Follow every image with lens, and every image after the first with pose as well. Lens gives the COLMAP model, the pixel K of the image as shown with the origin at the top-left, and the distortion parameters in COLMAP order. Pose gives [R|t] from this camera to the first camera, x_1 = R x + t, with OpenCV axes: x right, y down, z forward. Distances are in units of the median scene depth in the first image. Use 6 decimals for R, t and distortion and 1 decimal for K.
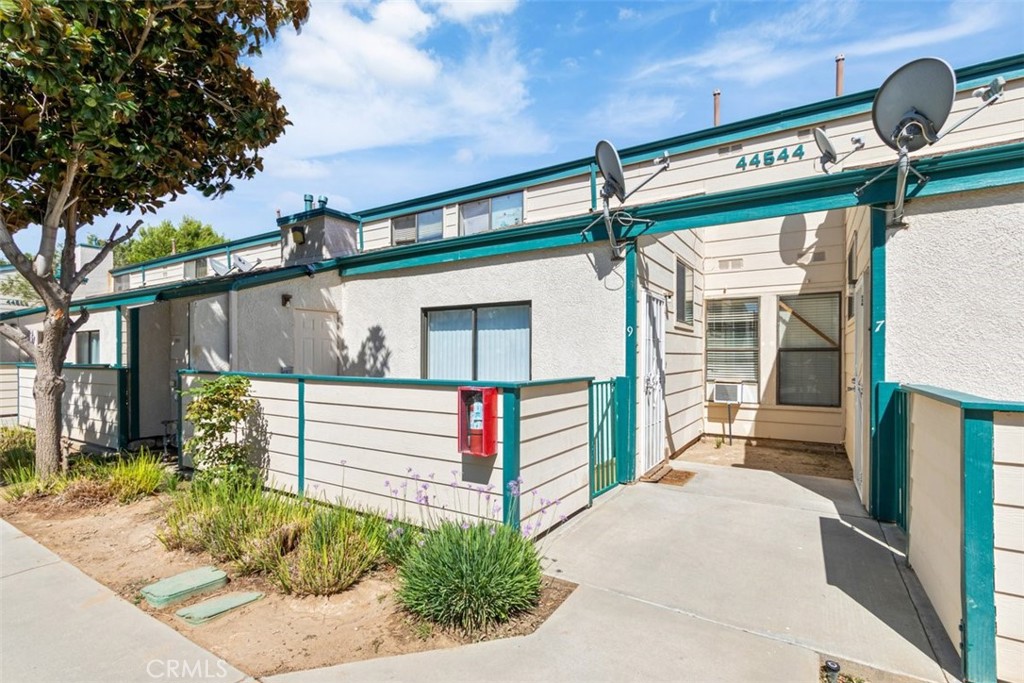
lens RADIAL K [[482.4, 0, 492.5], [0, 482.4, 357.2], [0, 0, 1]] dist [0.008095, -0.000902]
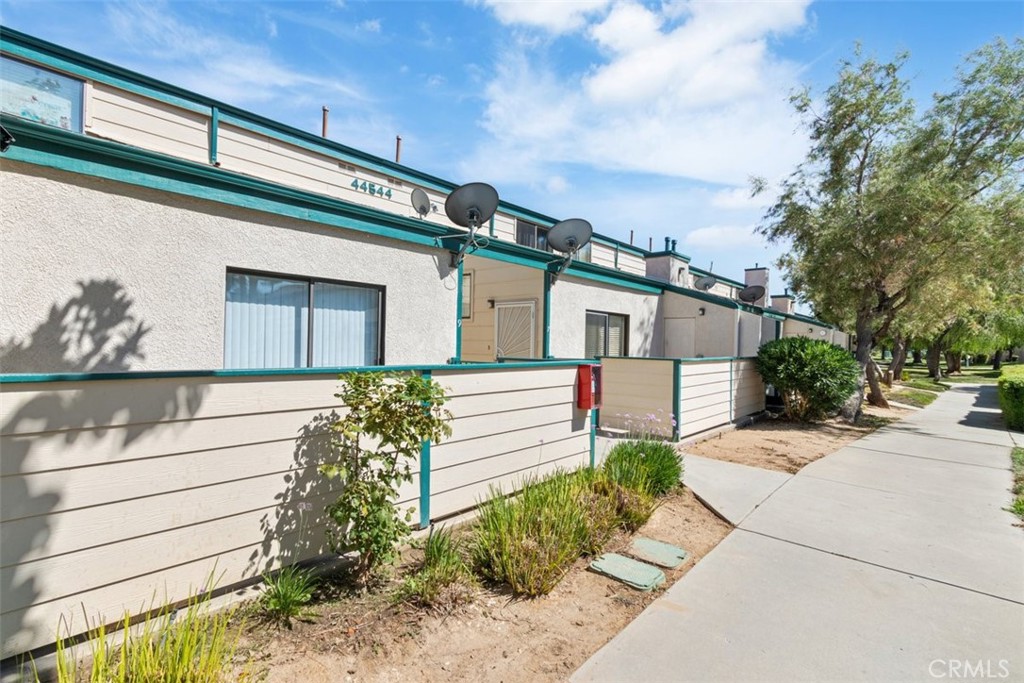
lens RADIAL K [[468.8, 0, 512.8], [0, 468.8, 345.0], [0, 0, 1]] dist [0.003829, 0.000065]
pose [[0.155216, -0.002269, 0.987878, -0.740572], [-0.017967, 0.999825, 0.005119, -0.001336], [-0.987717, -0.018544, 0.155148, 0.494781]]
